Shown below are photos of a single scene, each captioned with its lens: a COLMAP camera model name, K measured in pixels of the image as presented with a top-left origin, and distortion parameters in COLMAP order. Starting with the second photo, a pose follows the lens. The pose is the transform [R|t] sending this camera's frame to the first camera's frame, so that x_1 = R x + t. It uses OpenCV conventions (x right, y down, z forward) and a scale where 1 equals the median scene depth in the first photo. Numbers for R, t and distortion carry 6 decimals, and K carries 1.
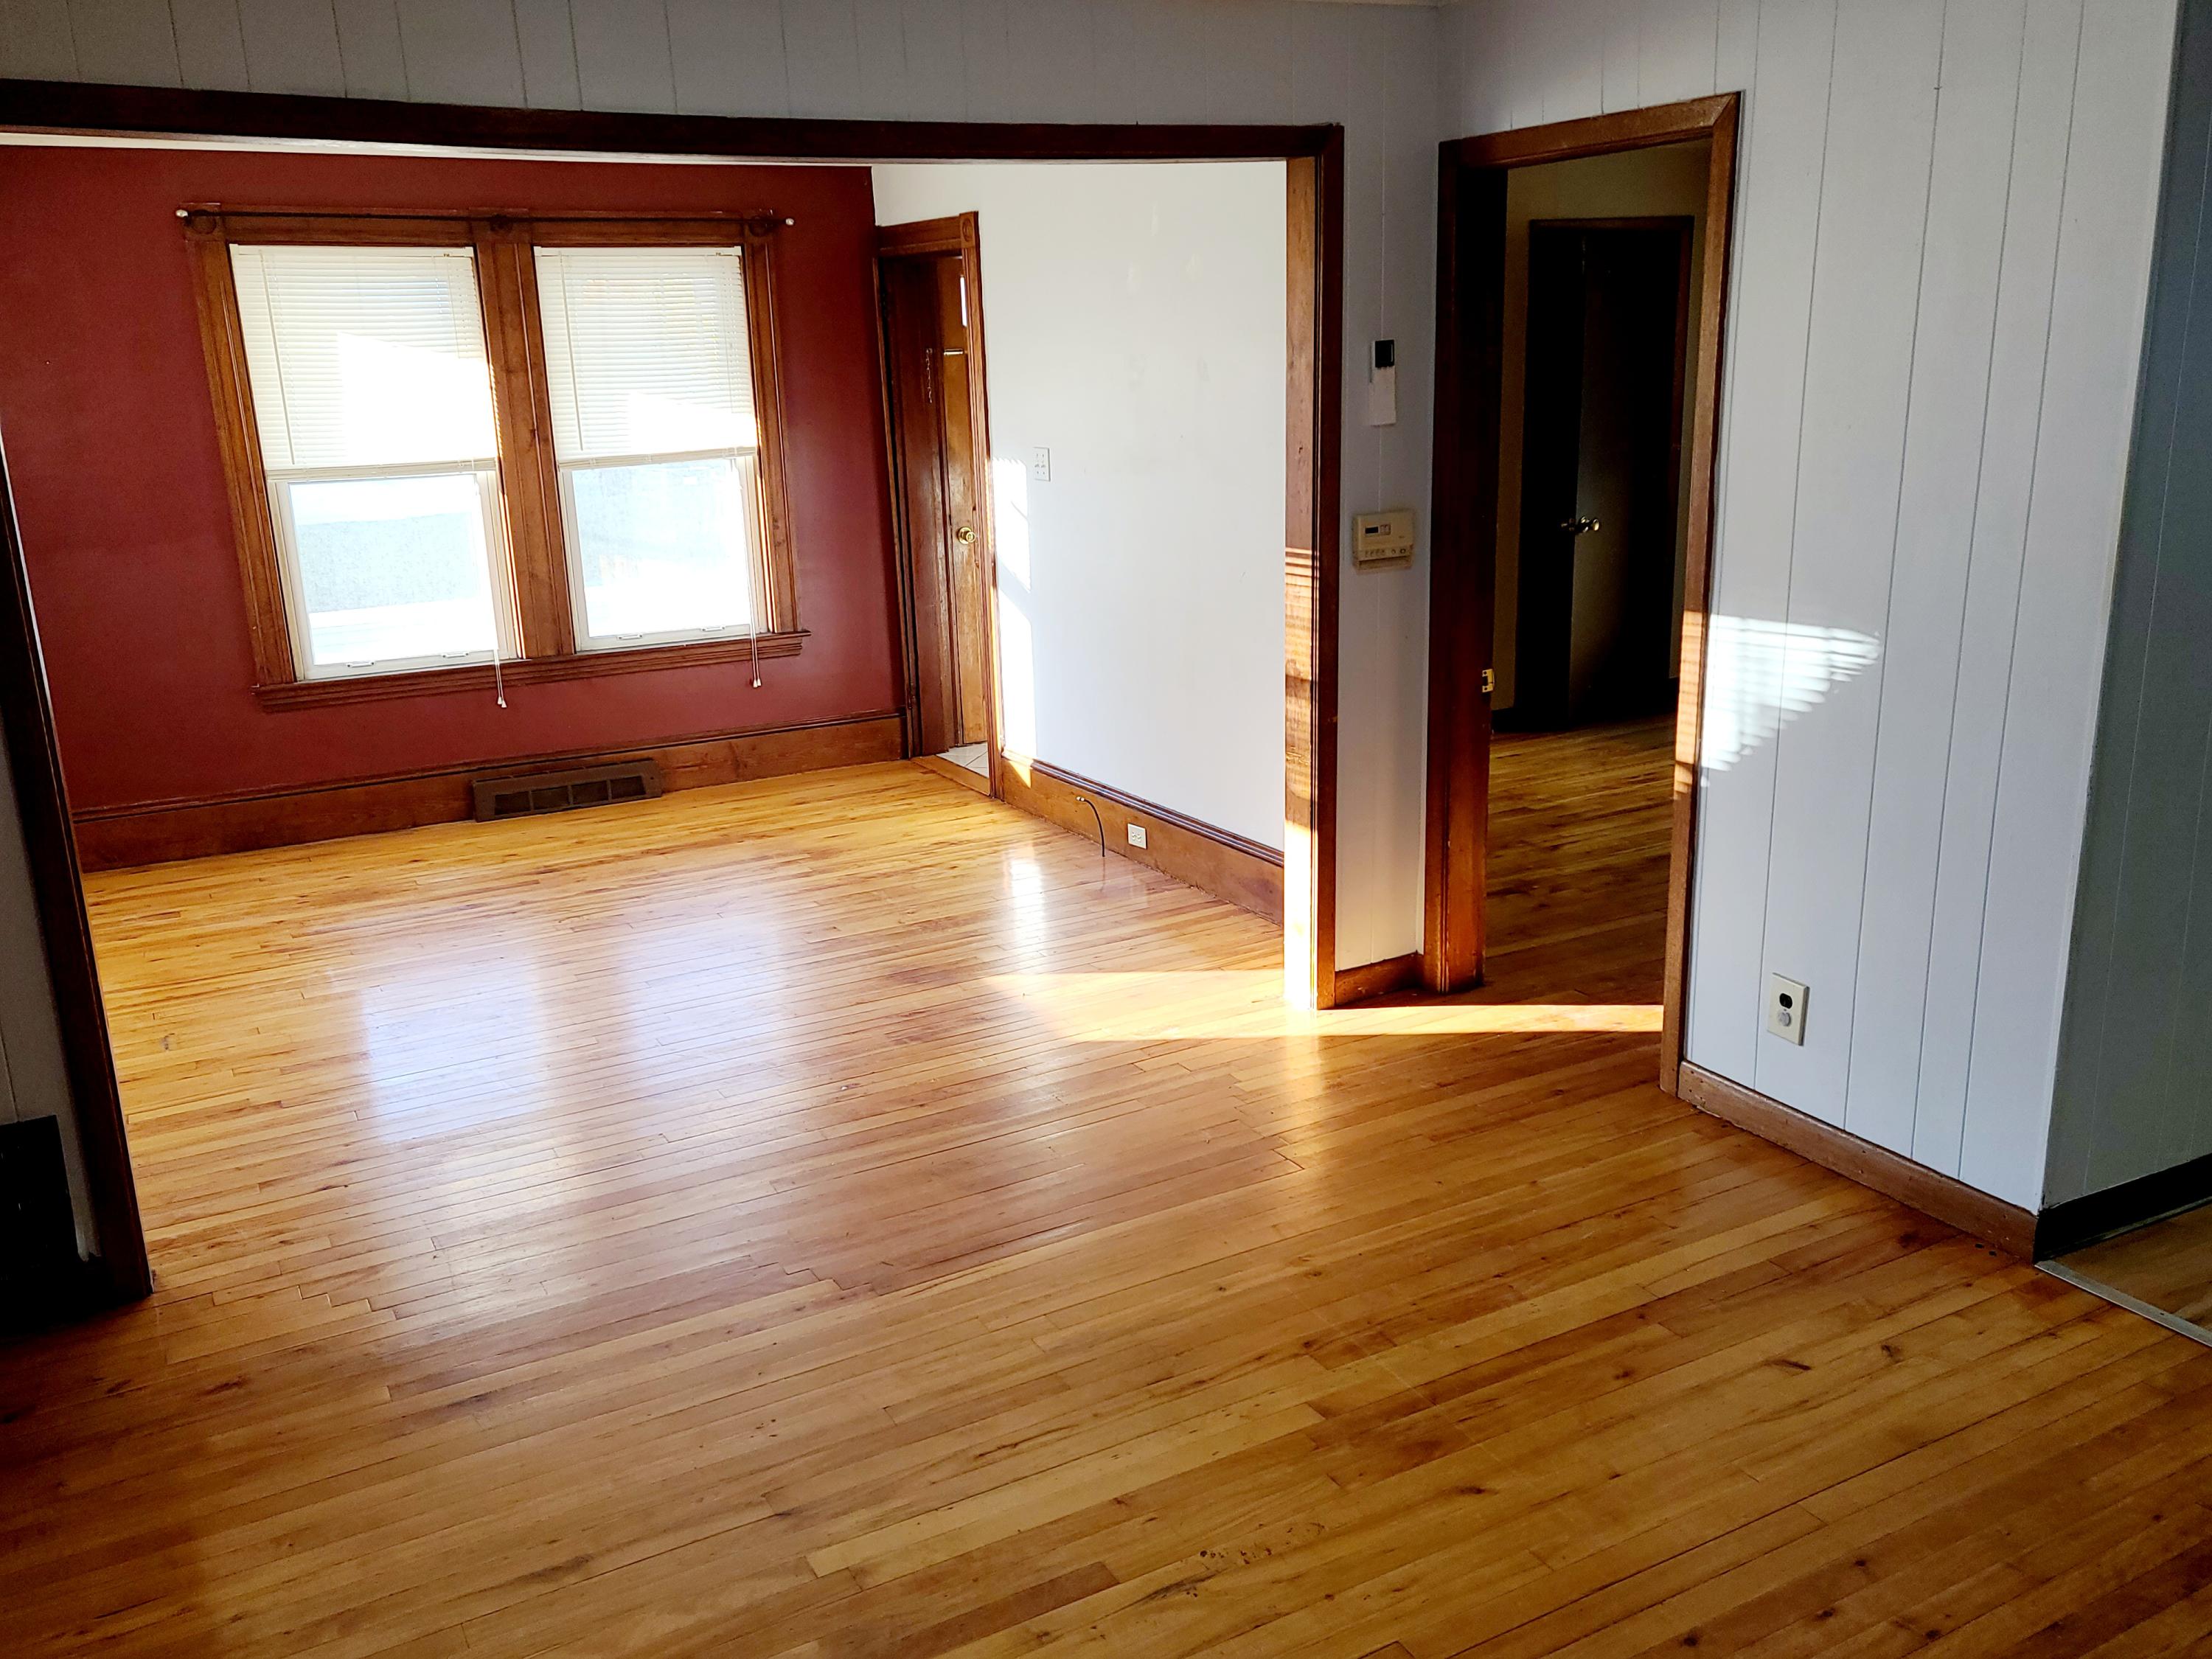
lens RADIAL K [[1802.6, 0, 1090.9], [0, 1802.6, 802.3], [0, 0, 1]] dist [0.082787, -0.064750]
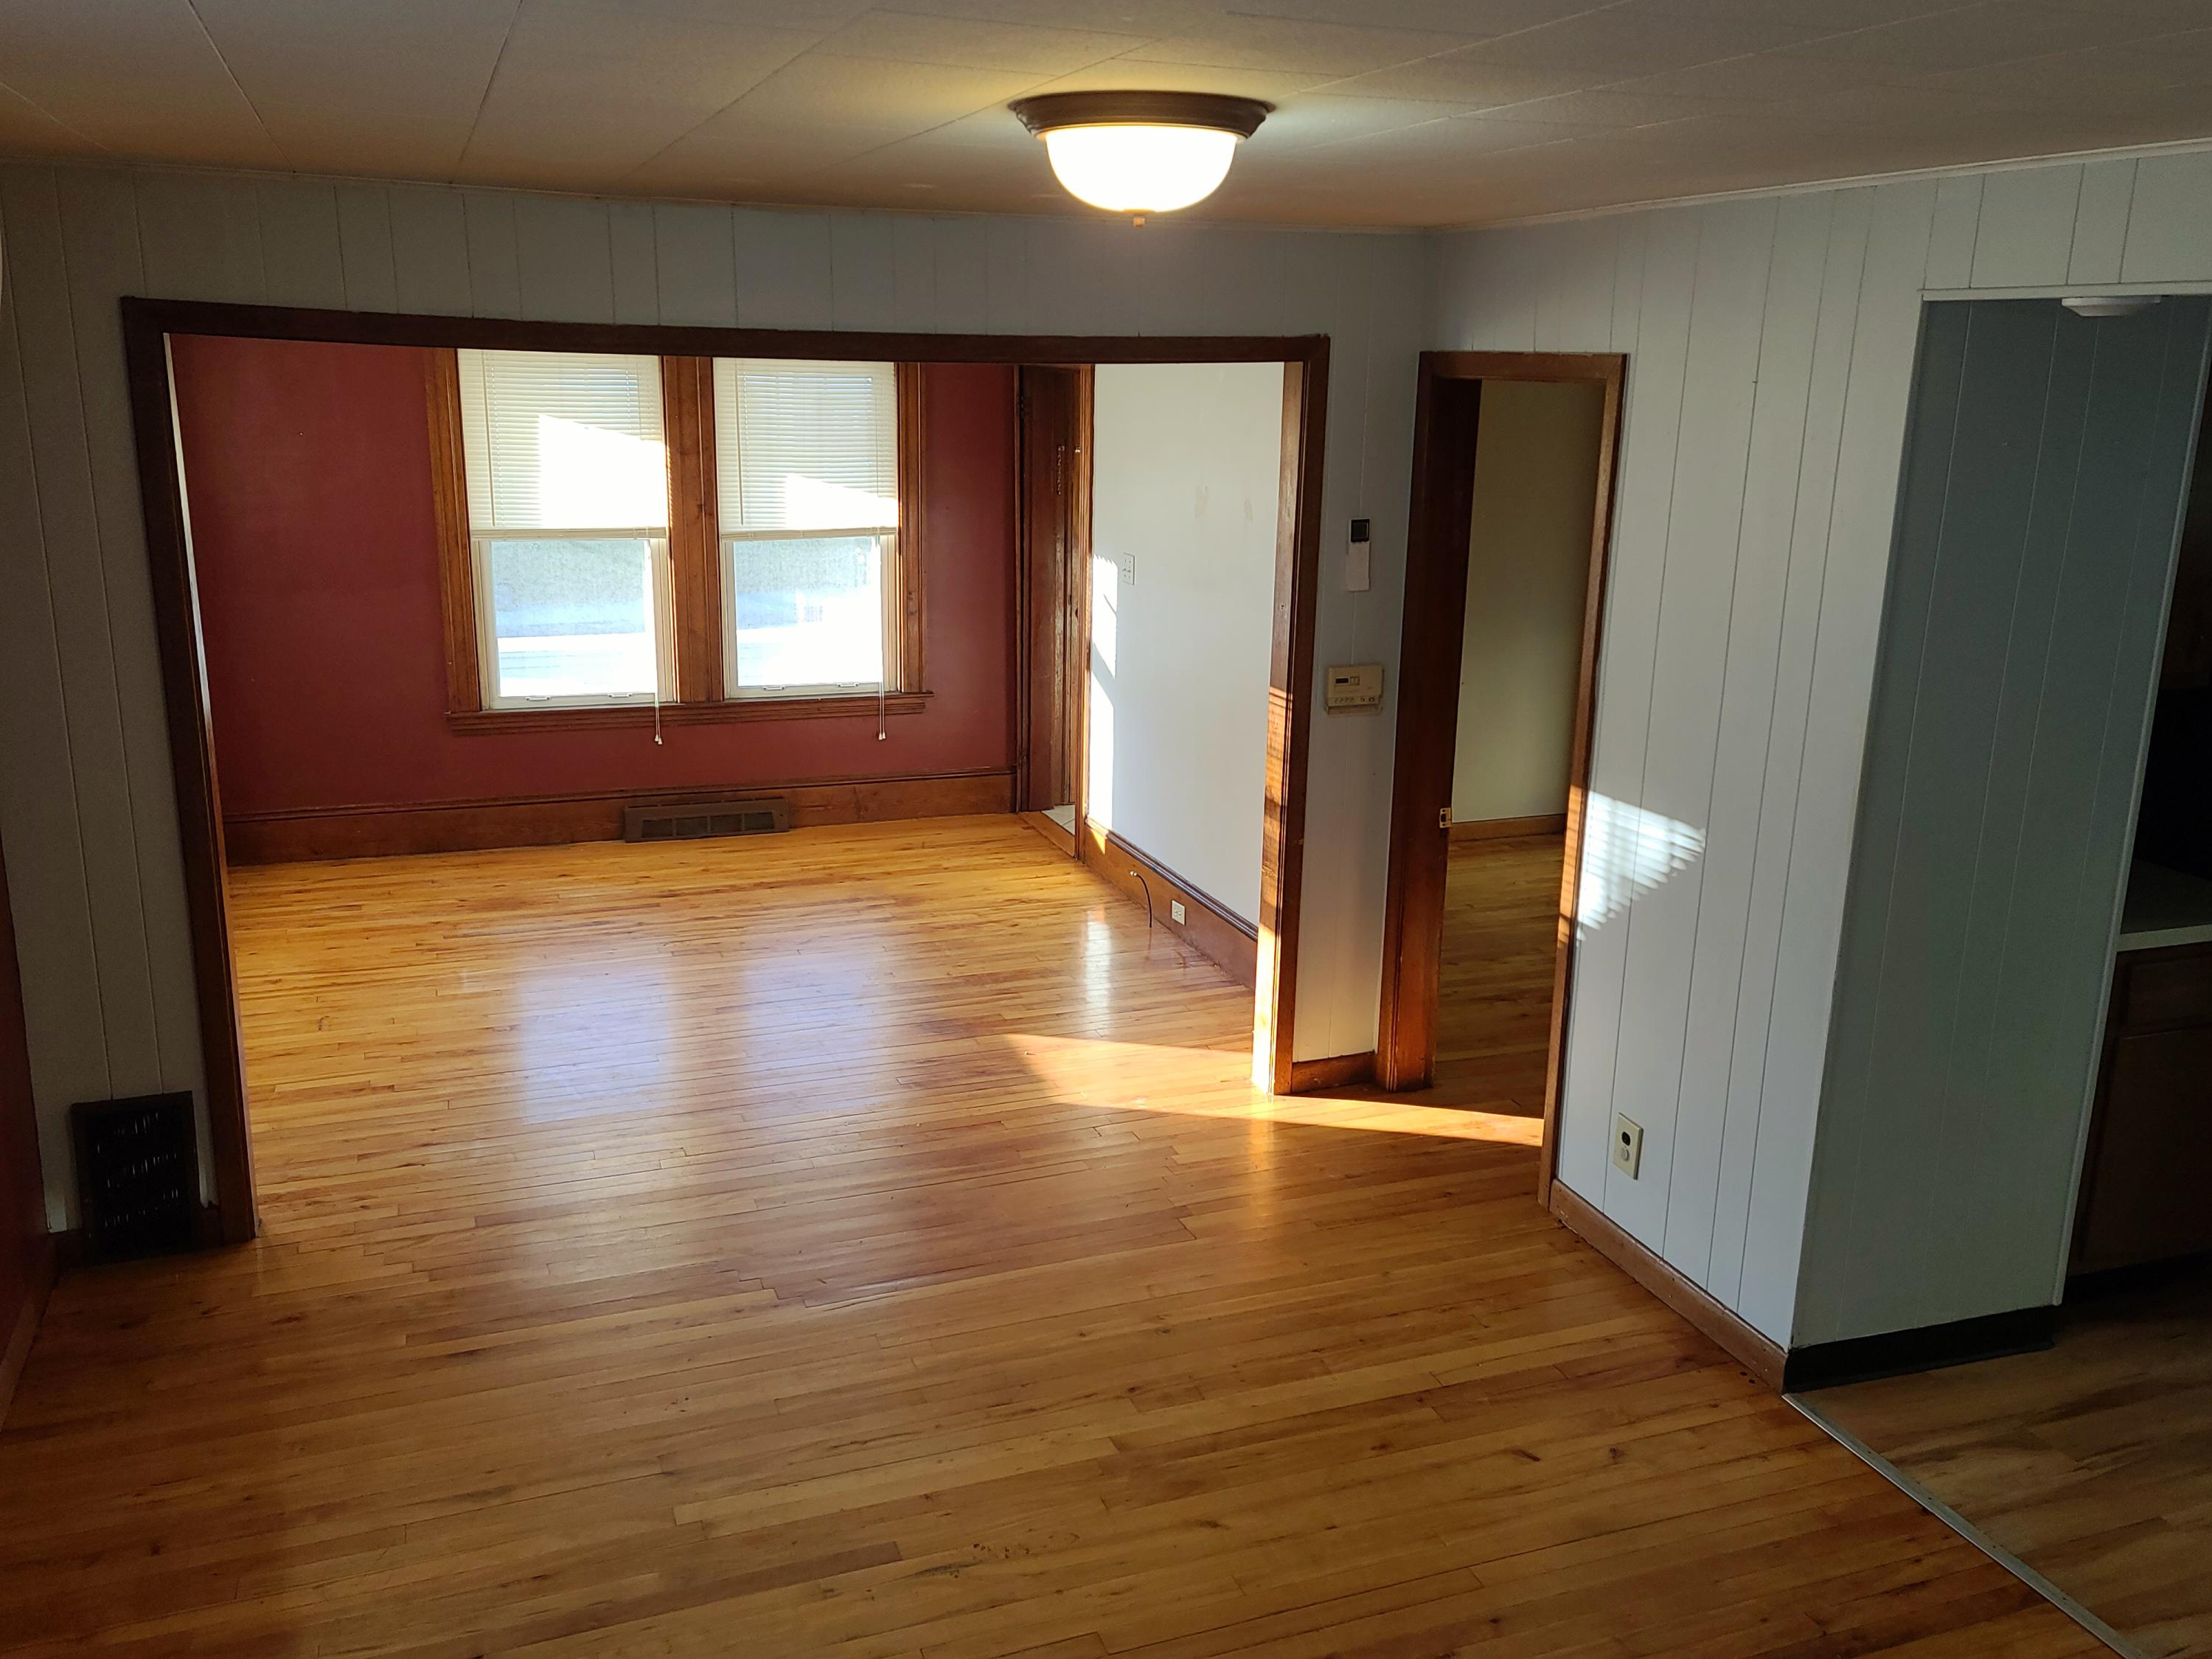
lens RADIAL K [[1802.6, 0, 1110.8], [0, 1802.6, 788.0], [0, 0, 1]] dist [0.082787, -0.064750]
pose [[0.989210, 0.081535, -0.121720, 0.153422], [-0.083146, 0.996504, -0.008213, -0.060904], [0.120625, 0.018245, 0.992530, -0.141534]]
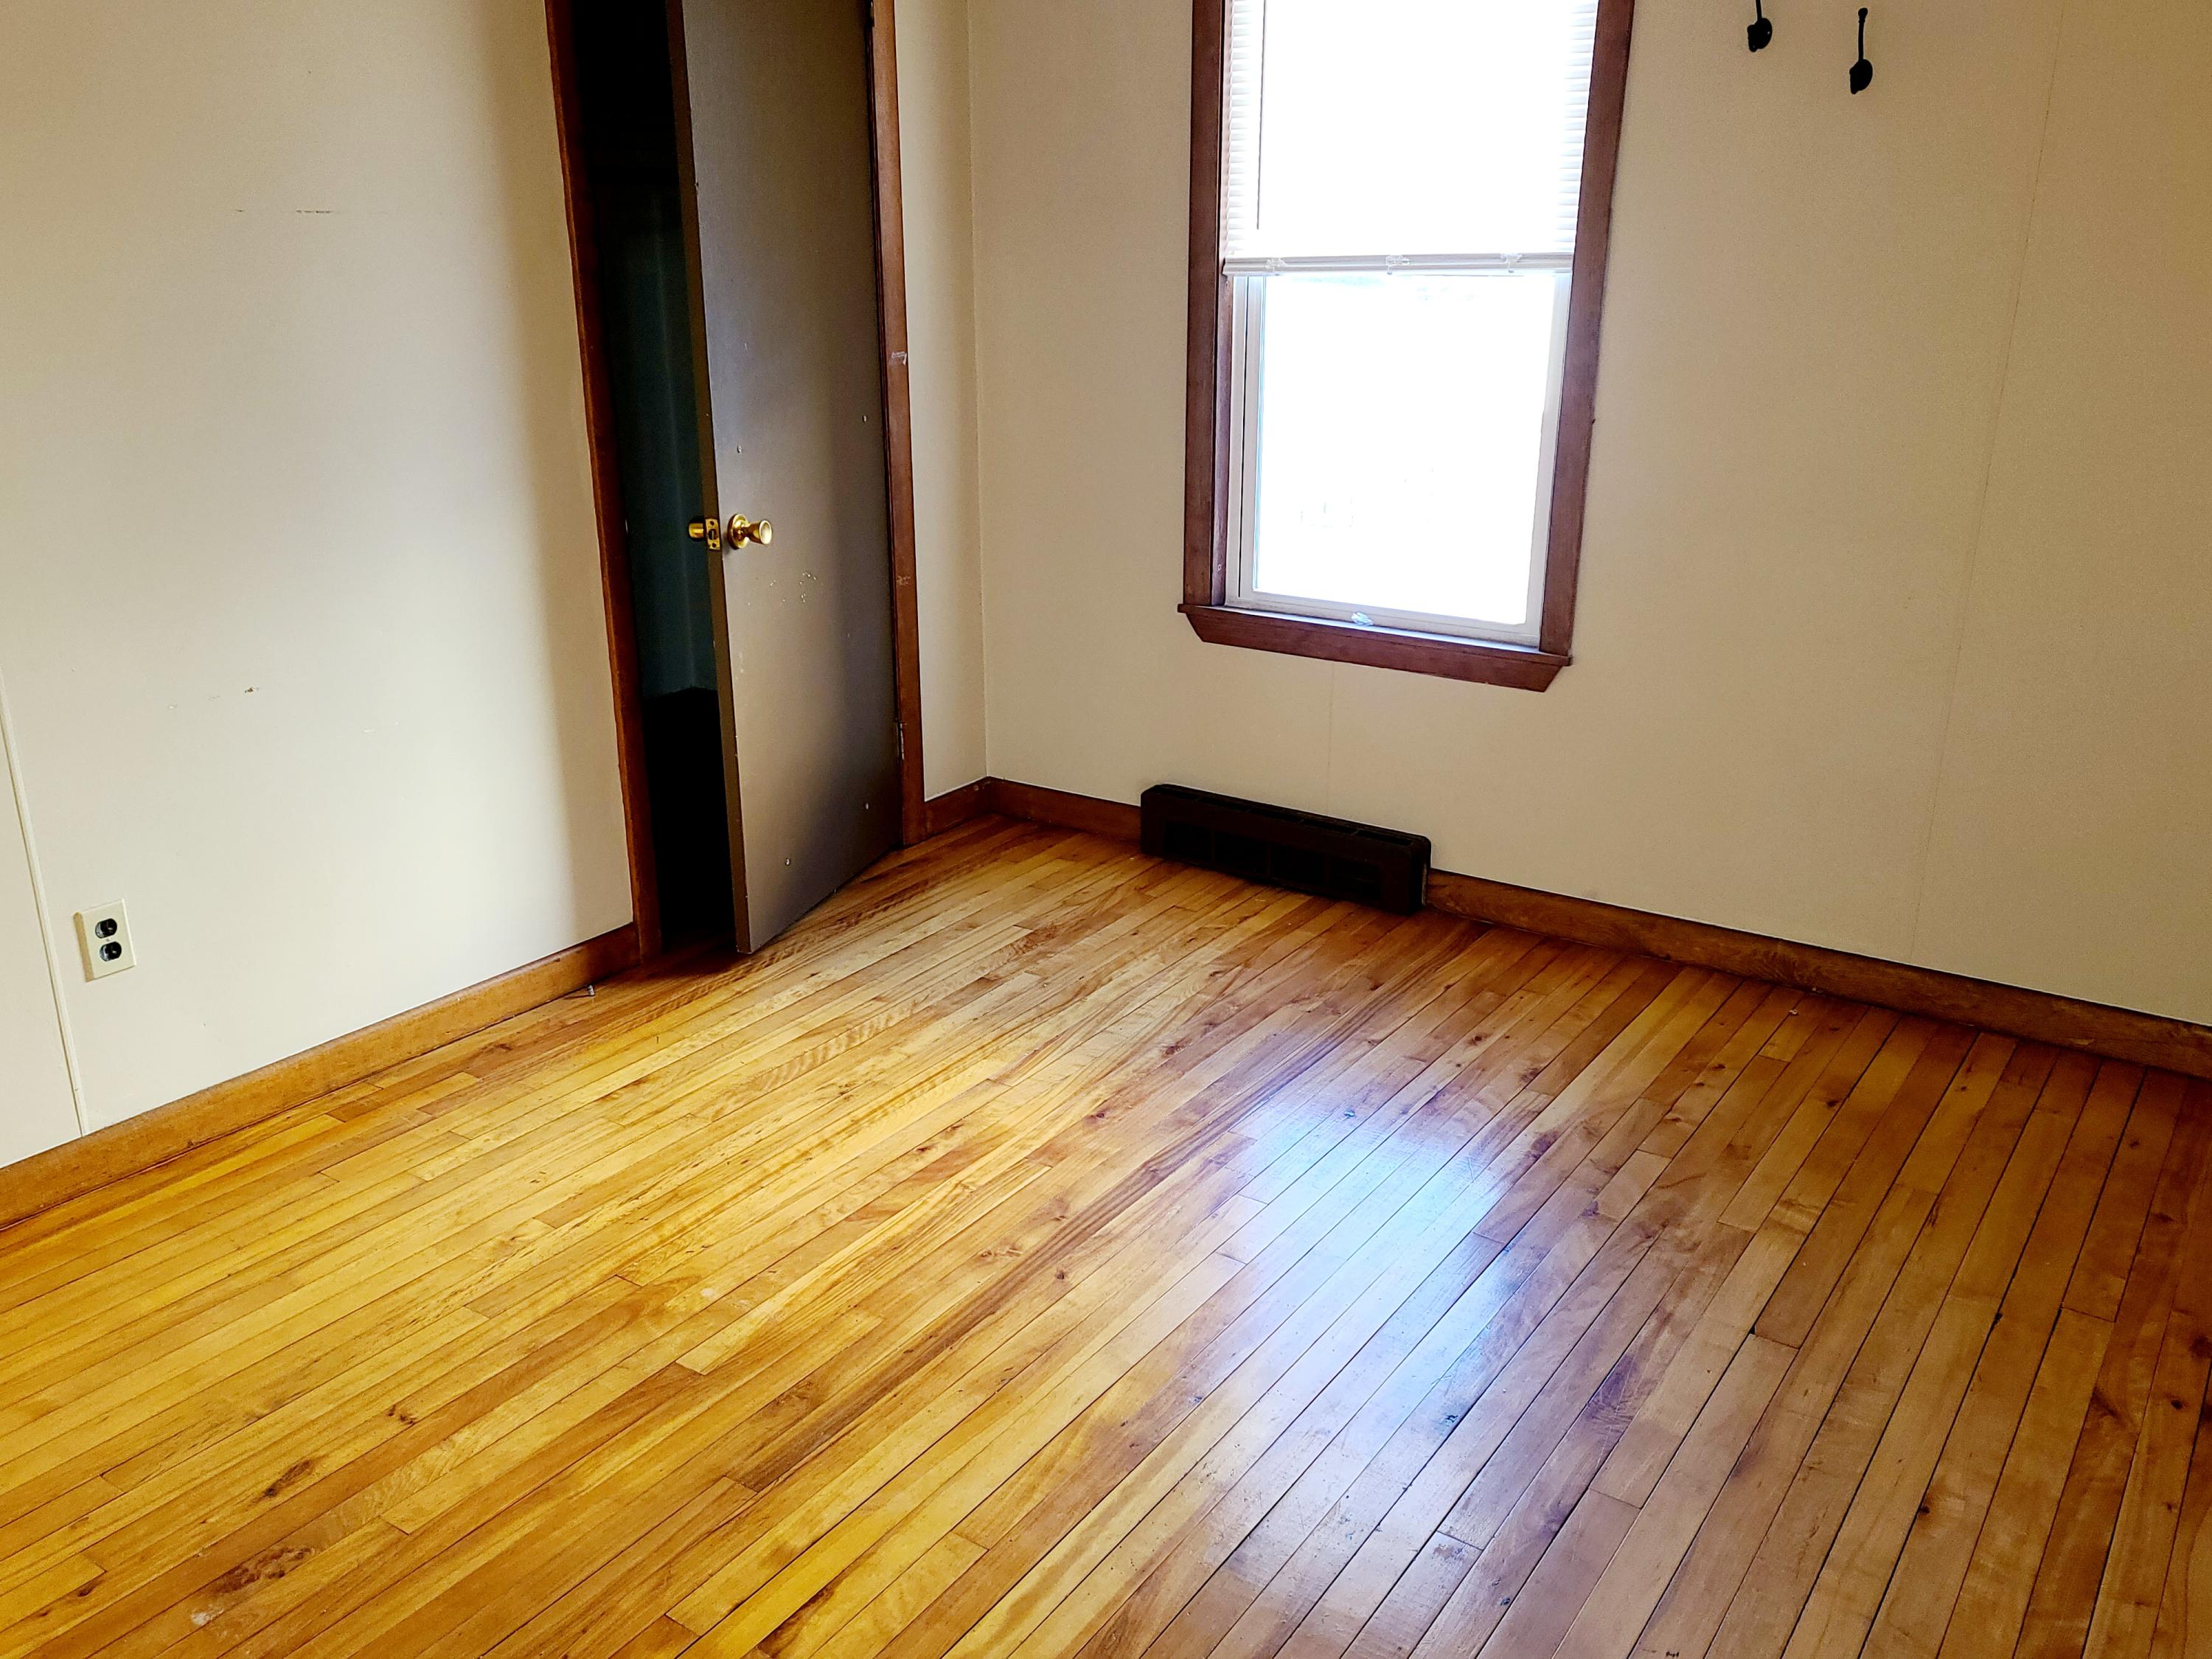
lens RADIAL K [[1802.6, 0, 1110.3], [0, 1802.6, 833.0], [0, 0, 1]] dist [0.082787, -0.064750]
pose [[0.890532, -0.120157, 0.438766, 0.252651], [0.087980, 0.991768, 0.093032, -0.191117], [-0.446333, -0.044246, 0.893772, 0.948513]]
